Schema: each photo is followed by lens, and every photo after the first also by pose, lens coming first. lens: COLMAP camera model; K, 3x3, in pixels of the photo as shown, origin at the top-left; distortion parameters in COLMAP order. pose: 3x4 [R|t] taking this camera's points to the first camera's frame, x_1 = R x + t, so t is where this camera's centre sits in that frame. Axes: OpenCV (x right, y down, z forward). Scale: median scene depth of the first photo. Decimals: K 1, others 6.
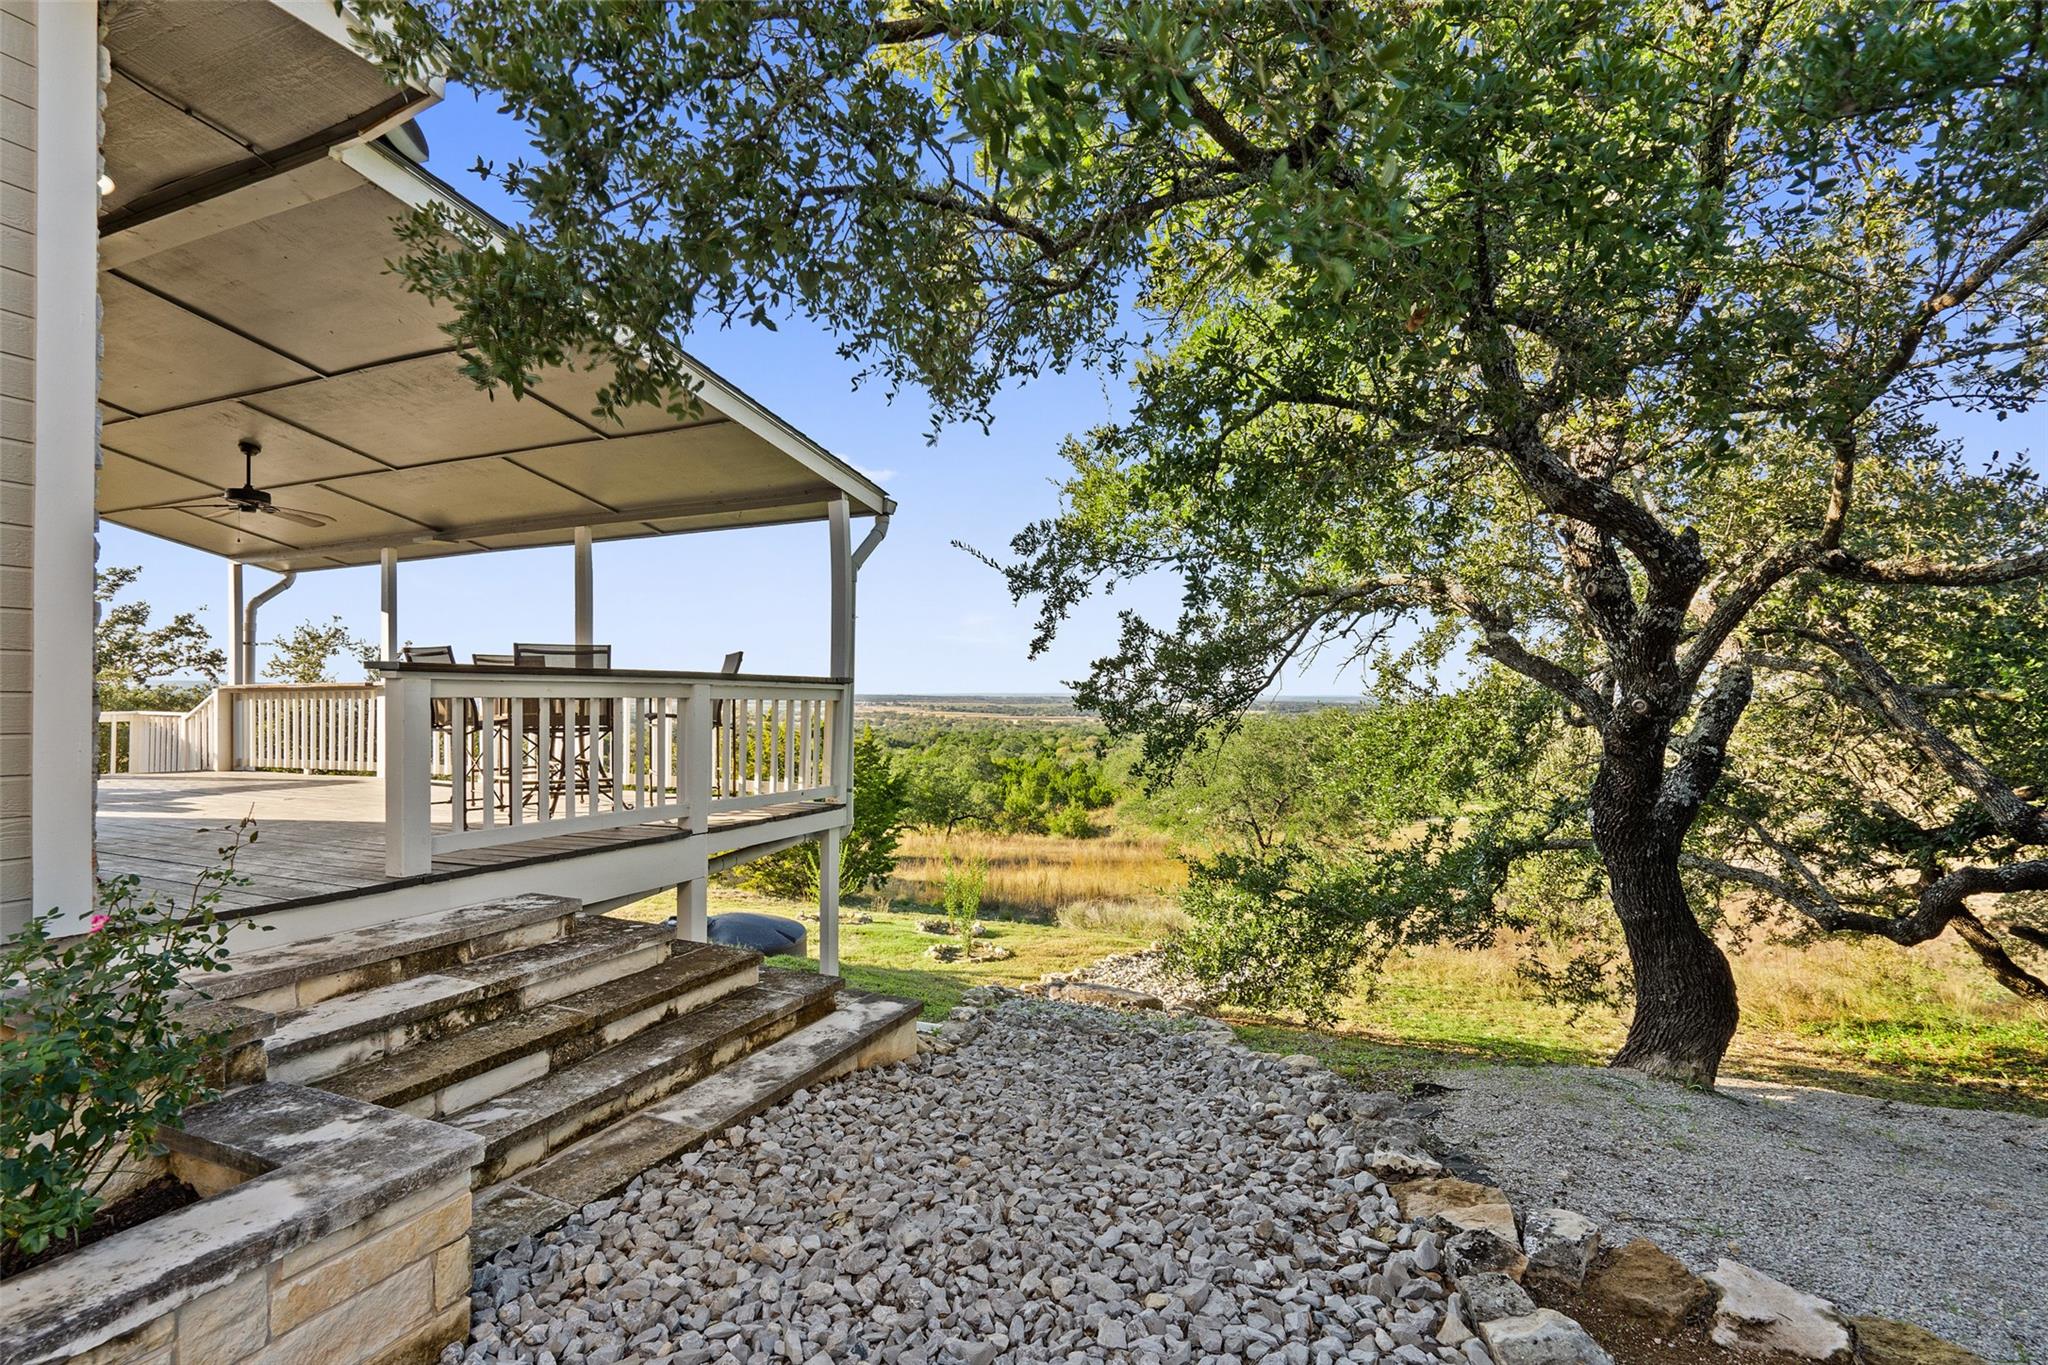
lens RADIAL K [[934.0, 0, 1027.3], [0, 934.0, 699.1], [0, 0, 1]] dist [-0.000477, 0.001678]
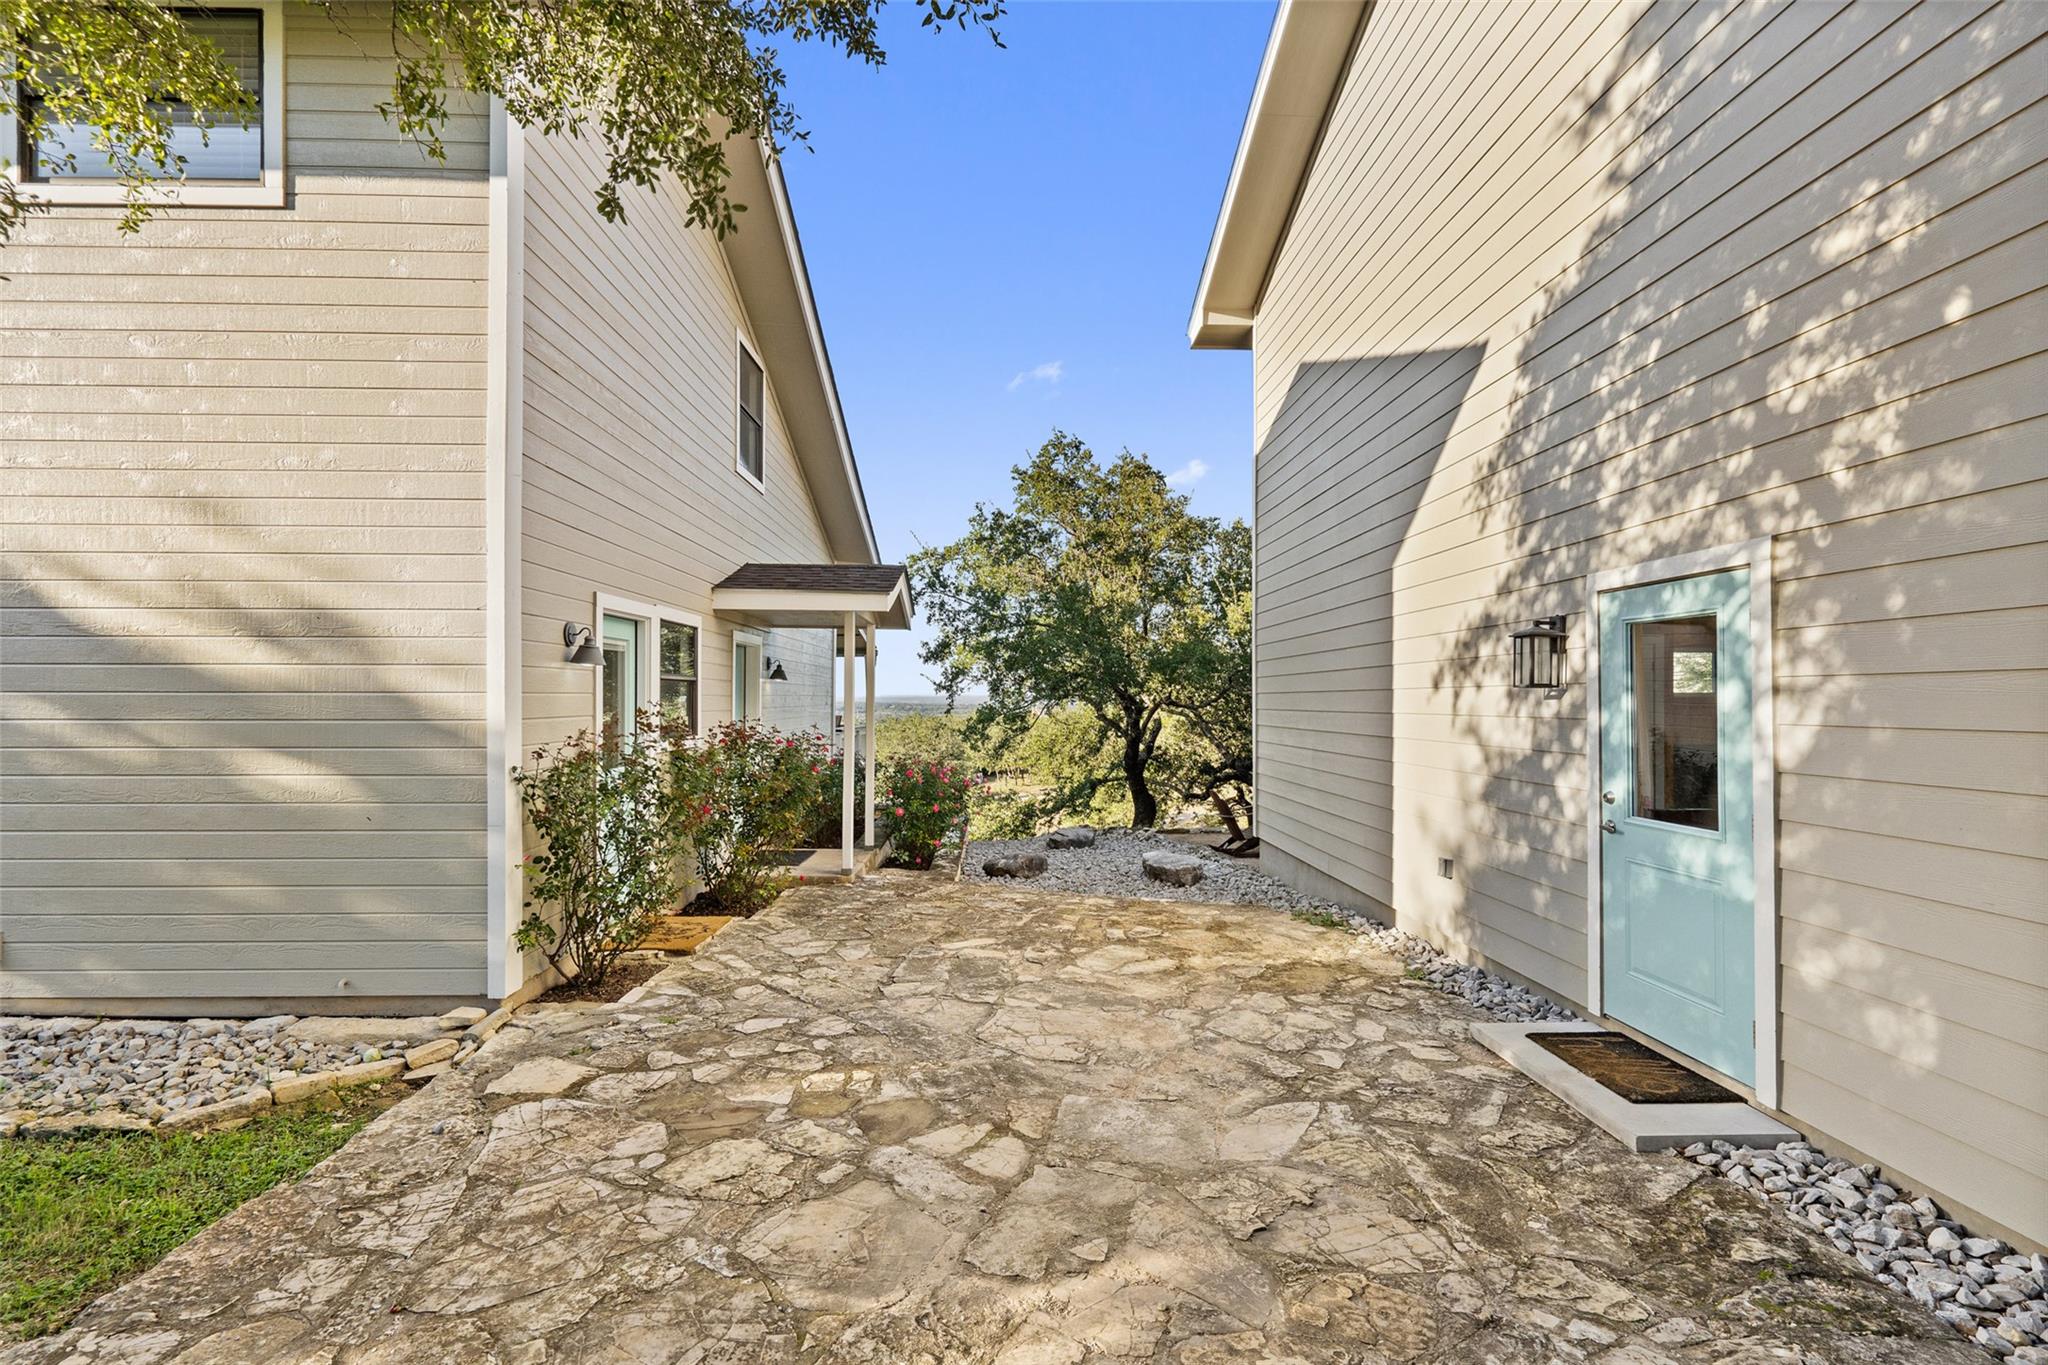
lens RADIAL K [[934.0, 0, 1021.3], [0, 934.0, 694.1], [0, 0, 1]] dist [-0.000477, 0.001678]
pose [[0.900100, -0.001539, 0.435682, -0.467035], [0.004742, 0.999969, -0.006266, -0.043256], [-0.435659, 0.007706, 0.900079, -0.732335]]
